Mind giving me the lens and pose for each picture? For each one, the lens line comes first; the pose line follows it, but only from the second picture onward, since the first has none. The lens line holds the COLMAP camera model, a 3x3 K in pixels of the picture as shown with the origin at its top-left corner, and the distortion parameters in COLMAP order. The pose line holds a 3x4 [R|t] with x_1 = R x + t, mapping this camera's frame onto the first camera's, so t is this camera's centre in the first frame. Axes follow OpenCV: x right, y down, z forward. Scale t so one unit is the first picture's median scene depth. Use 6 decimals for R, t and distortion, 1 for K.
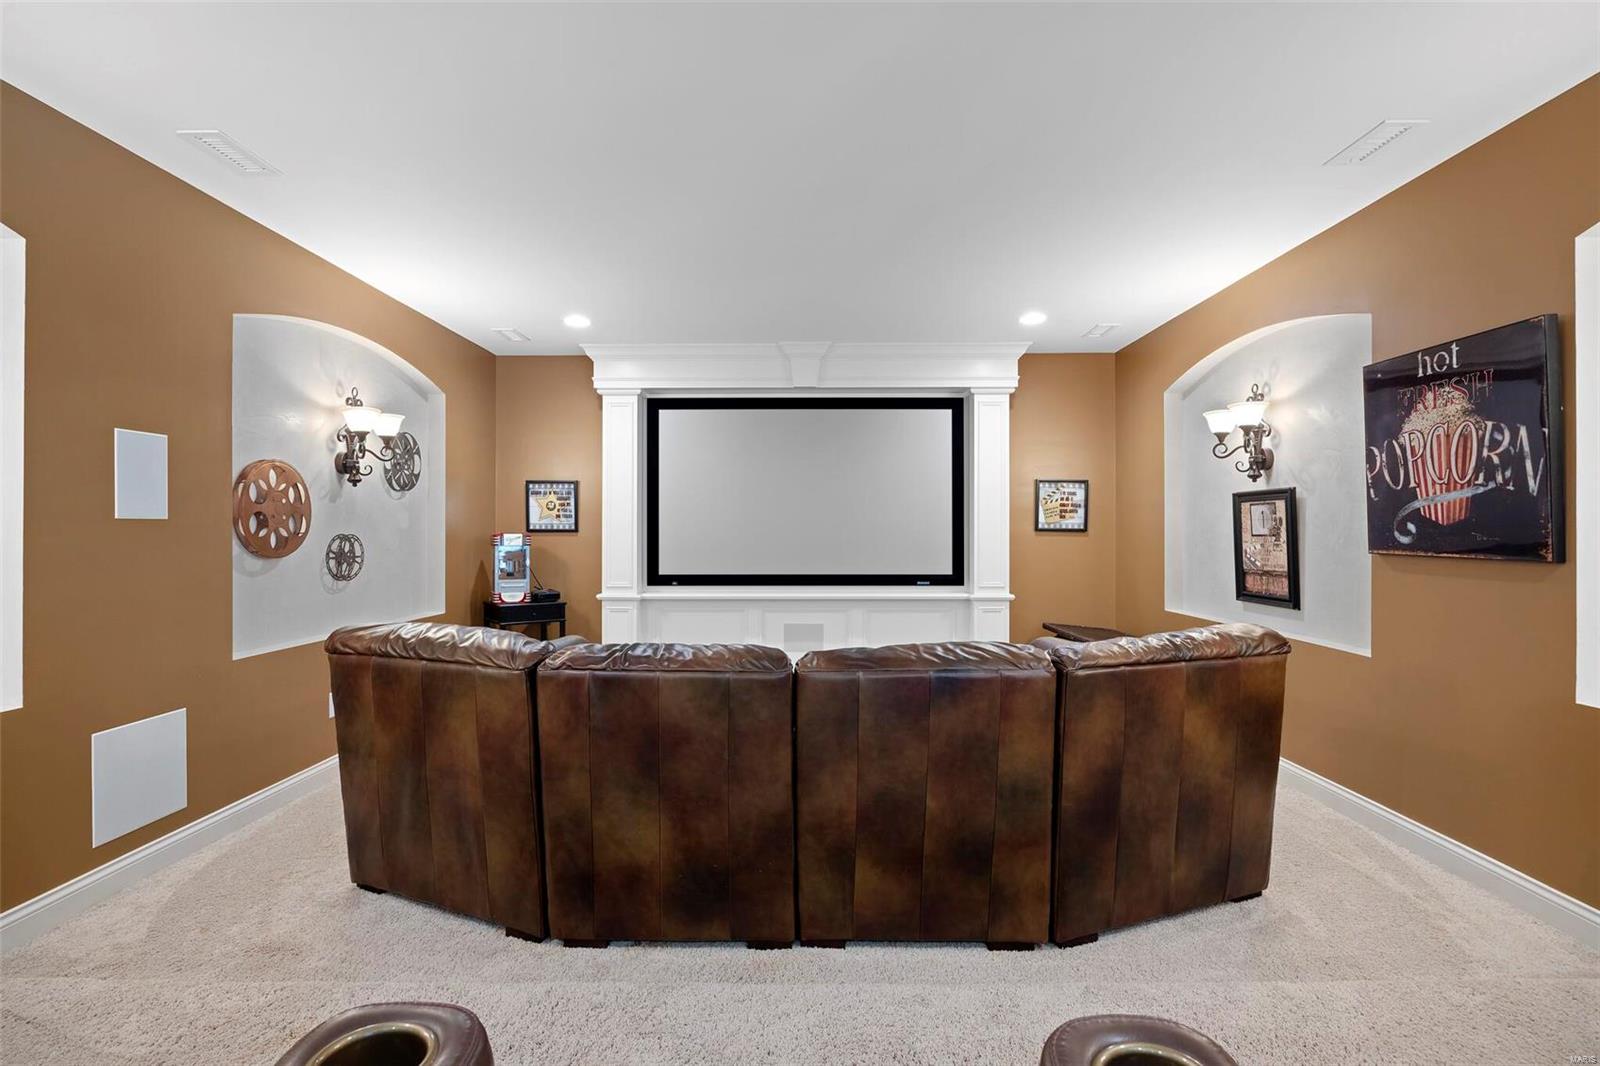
lens RADIAL K [[771.2, 0, 794.5], [0, 771.2, 530.6], [0, 0, 1]] dist [-0.002414, 0.000648]
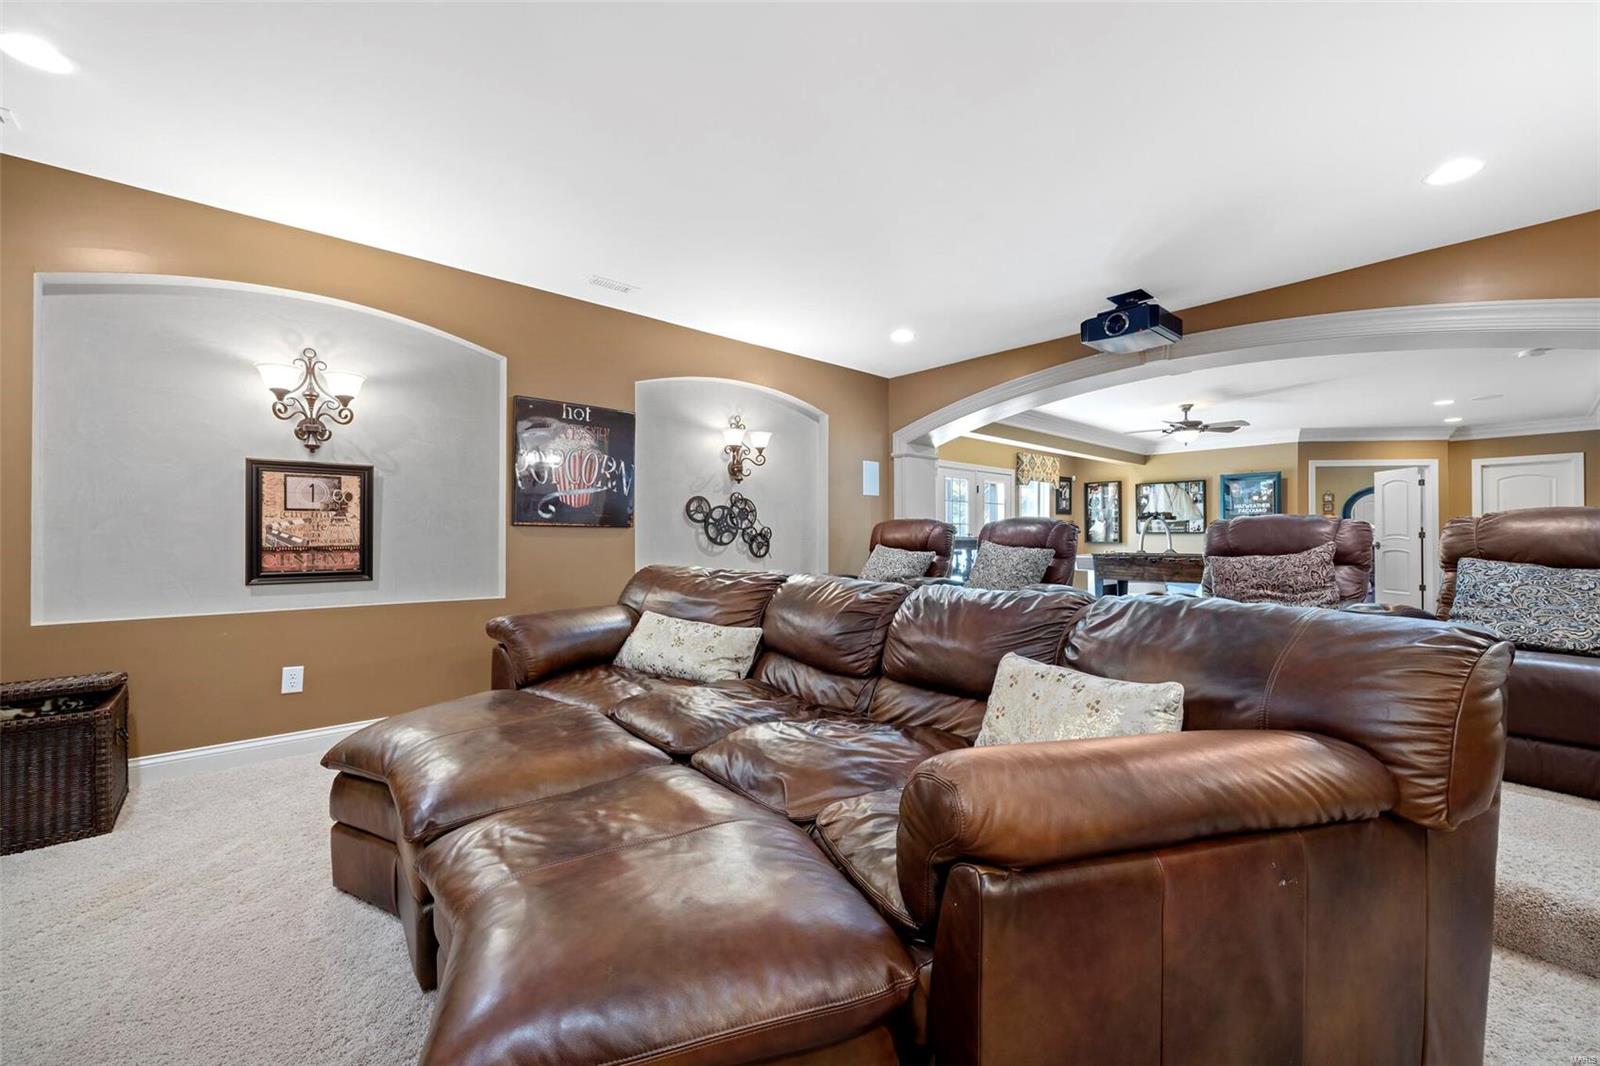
lens RADIAL K [[650.0, 0, 802.9], [0, 650.0, 534.4], [0, 0, 1]] dist [0.005074, 0.000490]
pose [[-0.678883, 0.013288, 0.734126, -0.413532], [0.006423, 0.999905, -0.012159, 0.052658], [-0.734218, -0.003539, -0.678904, 1.148651]]
